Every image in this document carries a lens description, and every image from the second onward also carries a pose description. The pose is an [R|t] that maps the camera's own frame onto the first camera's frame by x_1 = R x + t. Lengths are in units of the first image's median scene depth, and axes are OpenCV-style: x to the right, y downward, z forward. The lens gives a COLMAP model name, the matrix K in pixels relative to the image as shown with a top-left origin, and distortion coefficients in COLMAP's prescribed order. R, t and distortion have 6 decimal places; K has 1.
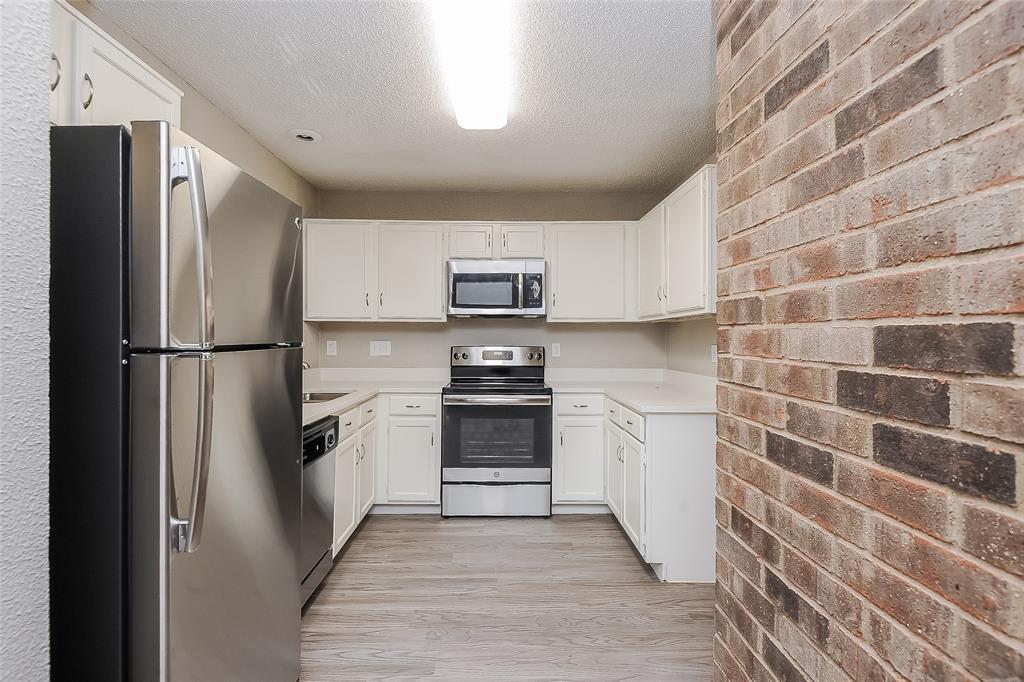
lens RADIAL K [[486.1, 0, 502.1], [0, 486.1, 344.3], [0, 0, 1]] dist [0.026780, -0.028122]
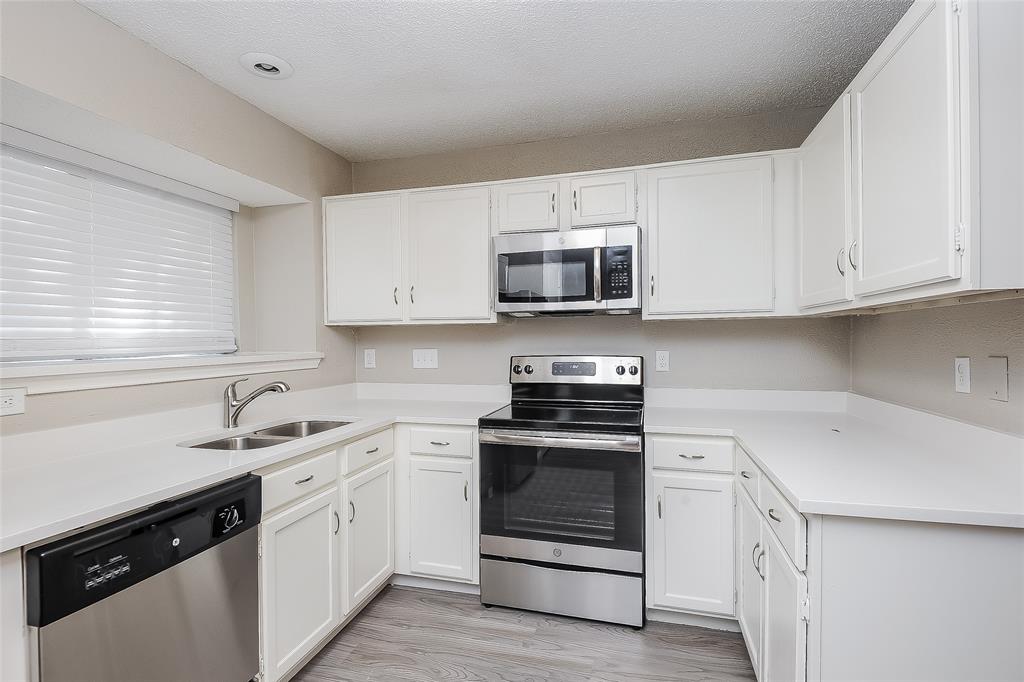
lens RADIAL K [[481.3, 0, 510.9], [0, 481.3, 347.7], [0, 0, 1]] dist [0.022507, -0.035235]
pose [[0.961043, -0.006867, -0.276313, 0.106720], [0.009052, 0.999937, 0.006635, -0.014796], [0.276250, -0.008877, 0.961045, 0.344140]]
